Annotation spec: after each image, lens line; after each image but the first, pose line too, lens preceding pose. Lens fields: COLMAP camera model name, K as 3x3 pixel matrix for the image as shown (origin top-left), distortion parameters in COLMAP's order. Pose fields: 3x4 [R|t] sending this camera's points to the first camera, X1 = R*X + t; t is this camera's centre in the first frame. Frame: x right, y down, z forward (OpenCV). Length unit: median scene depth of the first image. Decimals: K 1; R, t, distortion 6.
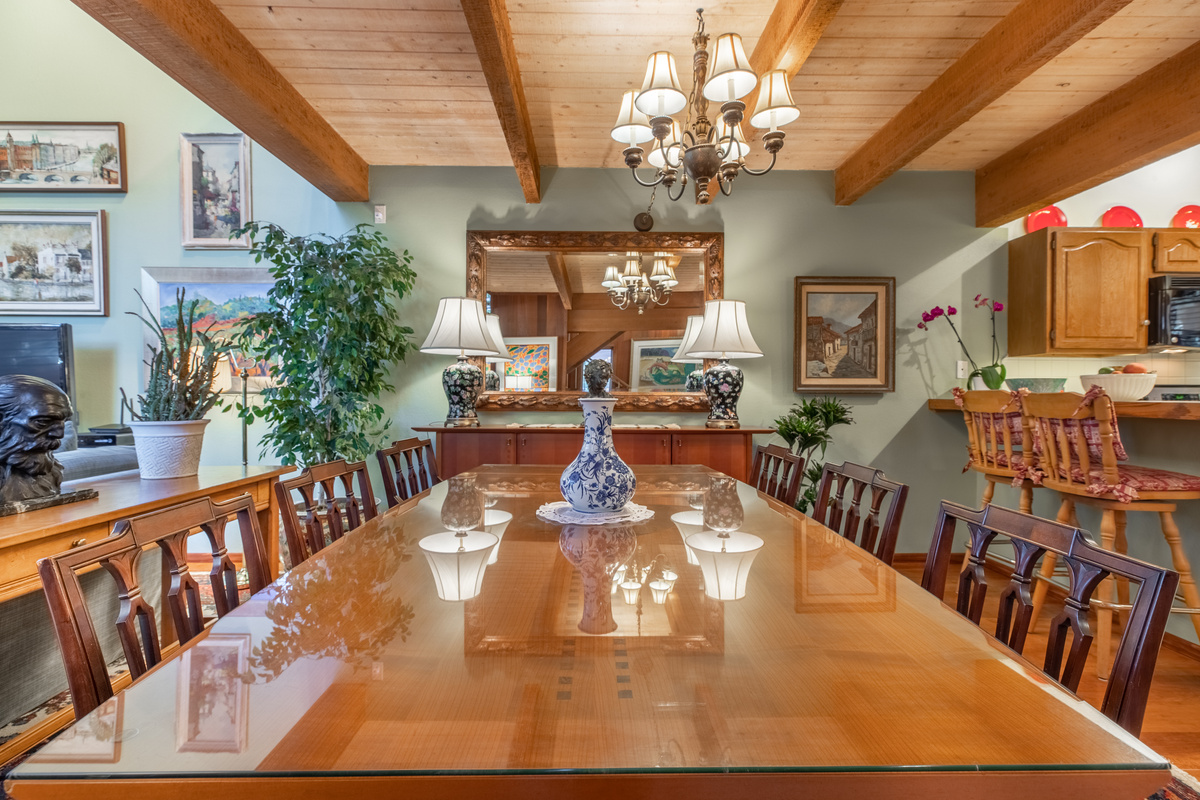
lens RADIAL K [[552.0, 0, 575.9], [0, 552.0, 401.0], [0, 0, 1]] dist [0.004091, 0.000527]
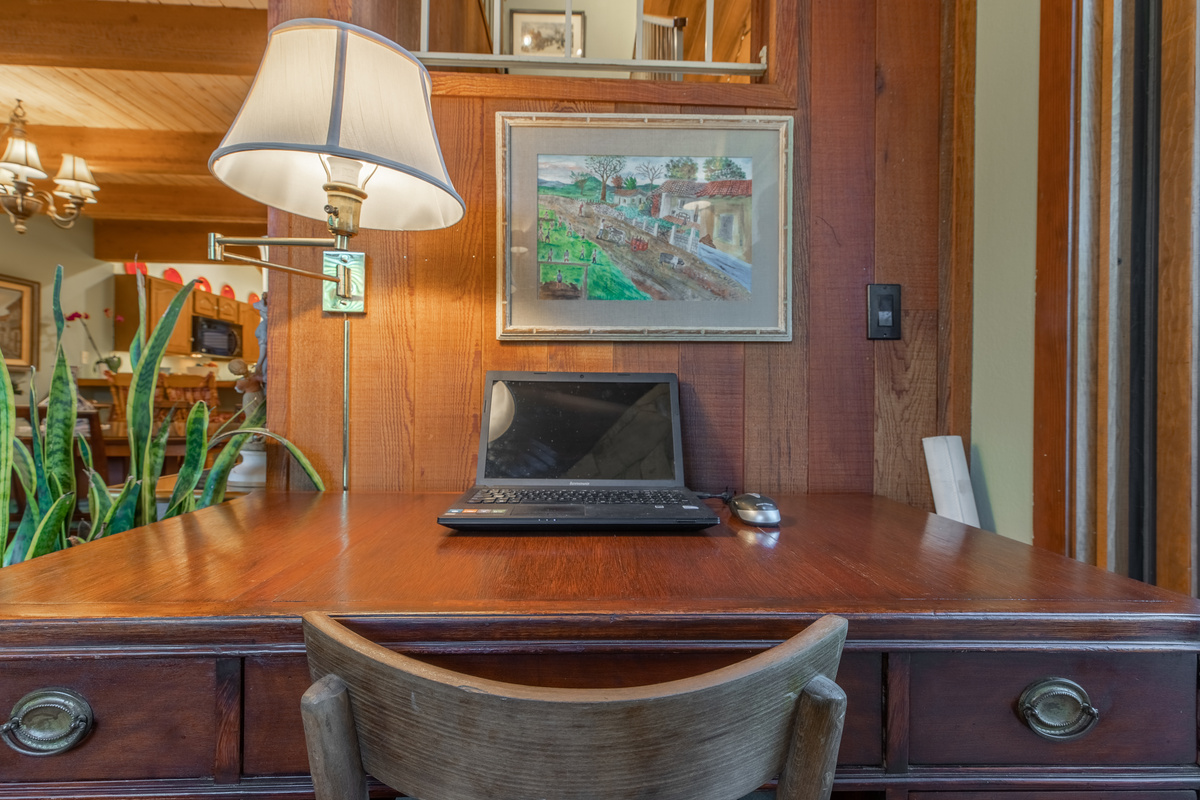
lens RADIAL K [[536.1, 0, 603.4], [0, 536.1, 400.1], [0, 0, 1]] dist [0.002923, 0.000435]
pose [[-0.024508, -0.006844, 0.999676, -0.712592], [-0.004318, 0.999968, 0.006741, 0.036618], [-0.999690, -0.004151, -0.024537, -0.288287]]
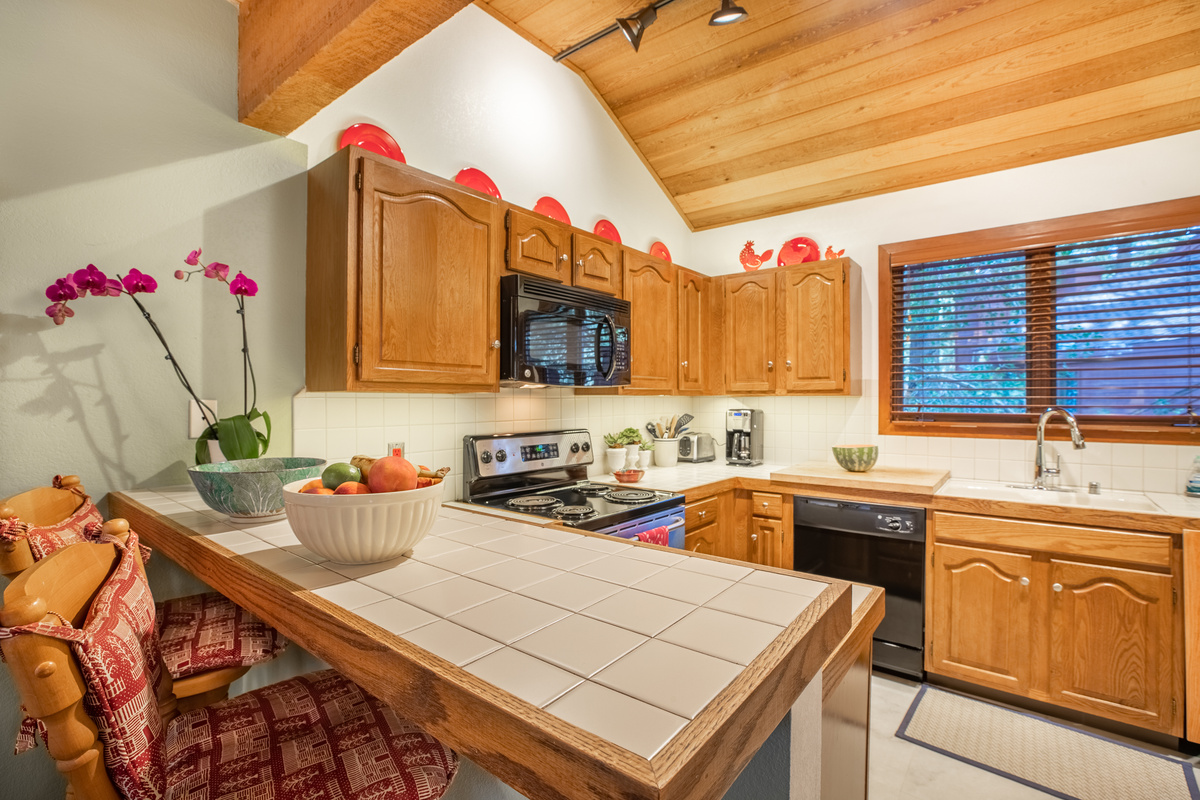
lens RADIAL K [[539.0, 0, 600.4], [0, 539.0, 397.8], [0, 0, 1]] dist [-0.041330, 0.013308]
pose [[0.633353, -0.003902, 0.773853, 0.576156], [0.007625, 0.999970, -0.001198, -0.071982], [-0.773826, 0.006659, 0.633364, 0.476362]]
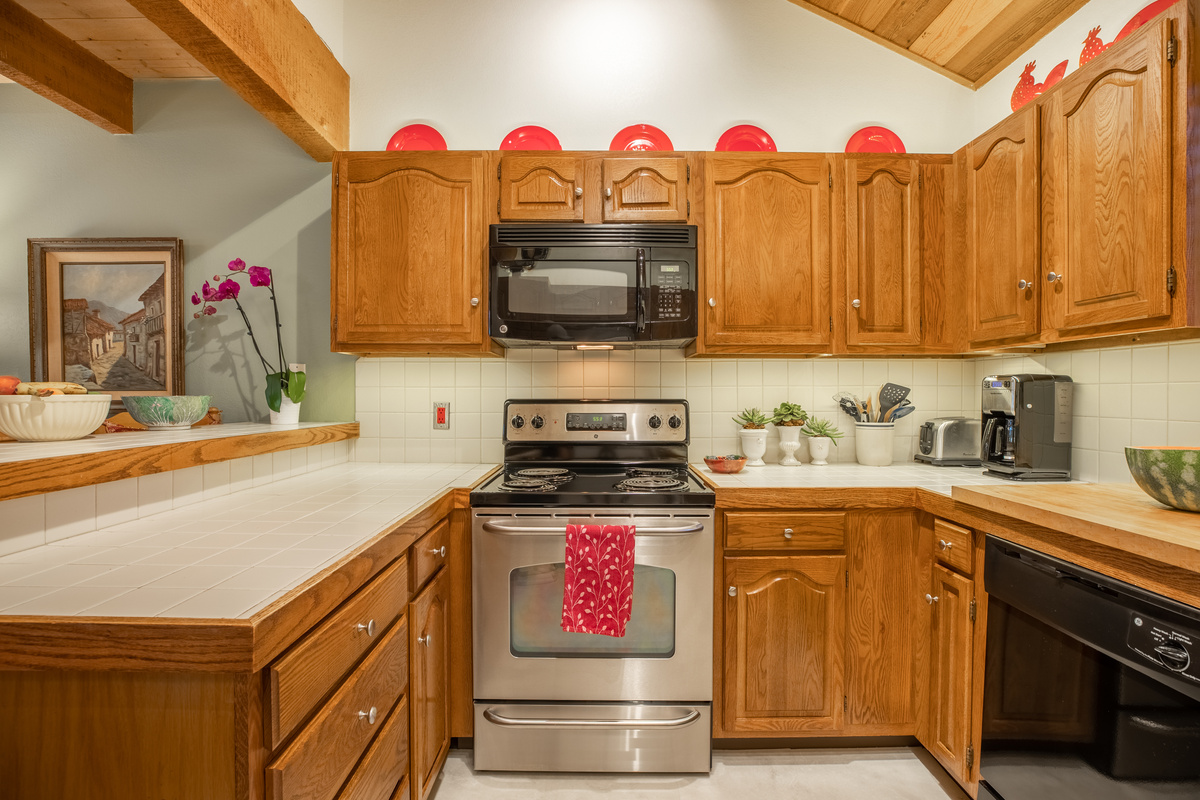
lens RADIAL K [[551.1, 0, 604.5], [0, 551.1, 398.0], [0, 0, 1]] dist [-0.045073, 0.015041]
pose [[0.999987, -0.005058, 0.000280, 1.080531], [0.005057, 0.999986, 0.001461, -0.030887], [-0.000287, -0.001460, 0.999999, 0.356590]]
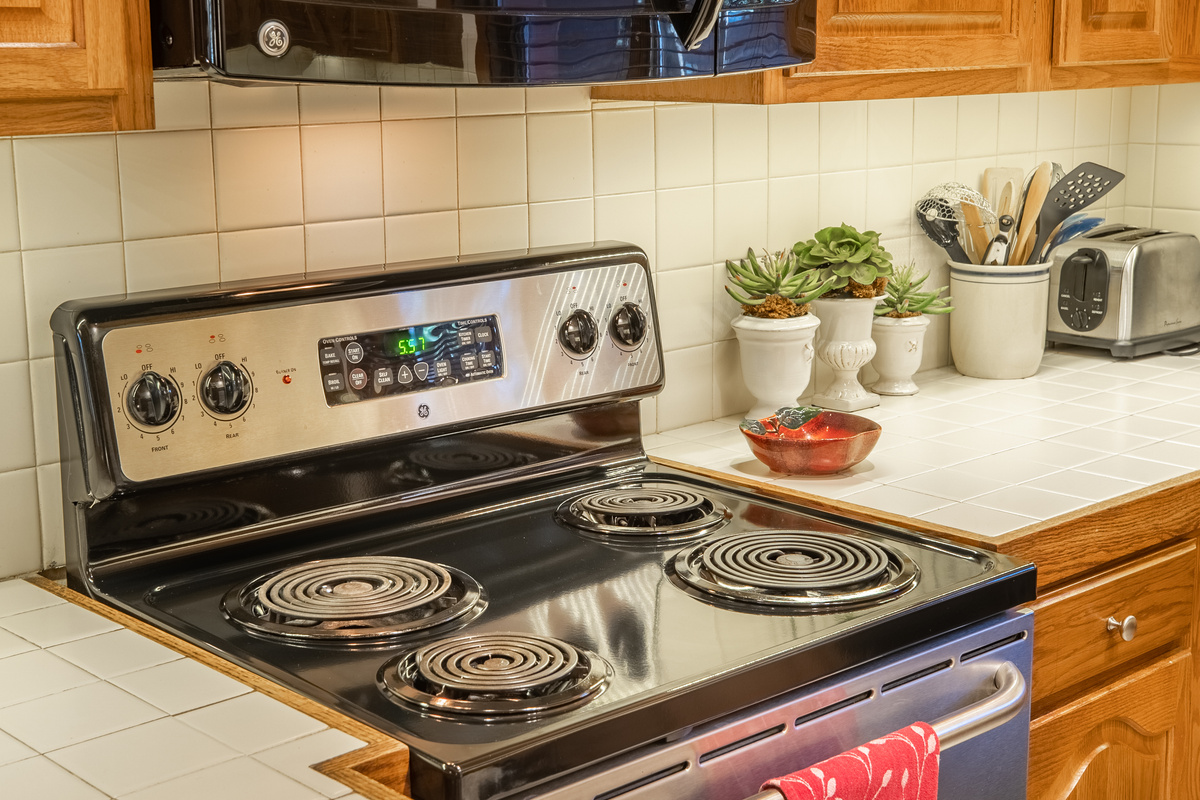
lens RADIAL K [[1759.0, 0, 598.3], [0, 1759.0, 357.3], [0, 0, 1]] dist [0.036646, 0.084085]
pose [[0.738524, -0.133175, 0.660944, 0.754472], [0.013526, 0.983027, 0.182959, -0.101393], [-0.674092, -0.126180, 0.727791, 0.550893]]
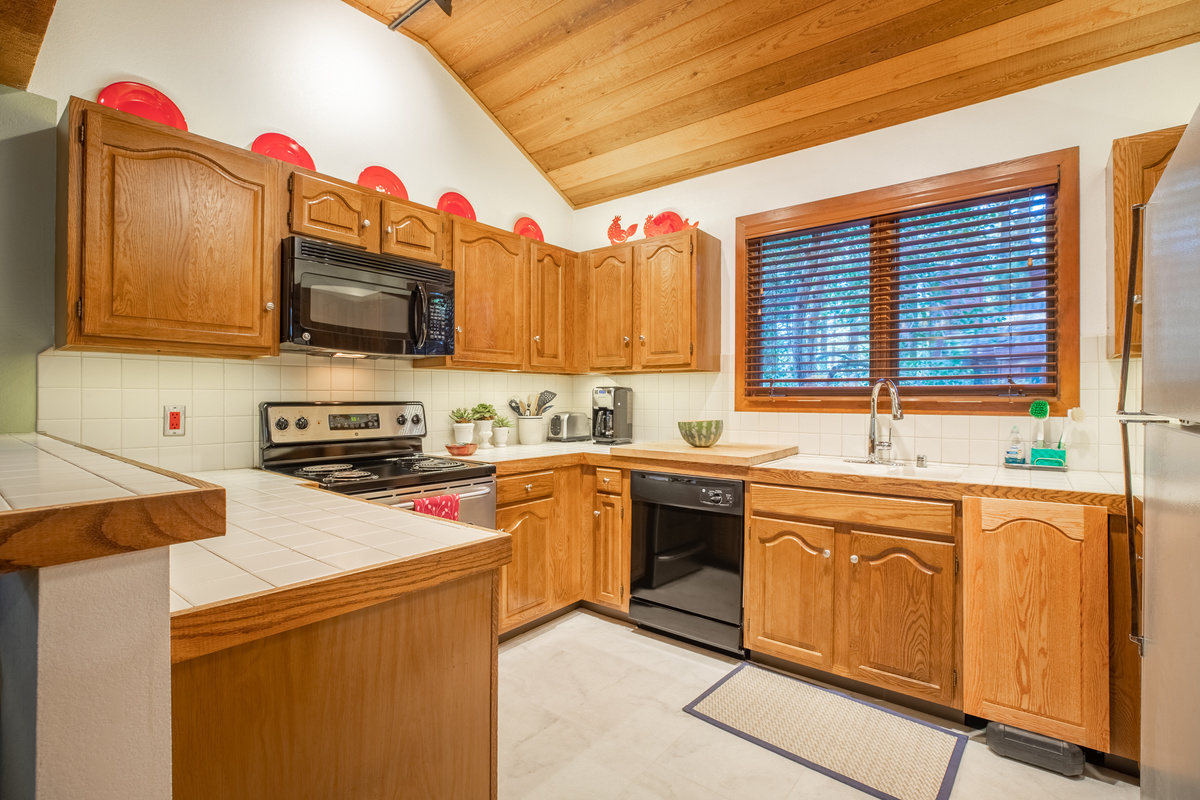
lens RADIAL K [[542.7, 0, 596.5], [0, 542.7, 396.4], [0, 0, 1]] dist [-0.040183, 0.014079]
pose [[0.633246, -0.002756, 0.773946, 0.729480], [0.005108, 0.999987, -0.000619, -0.033312], [-0.773934, 0.004345, 0.633252, 0.300357]]
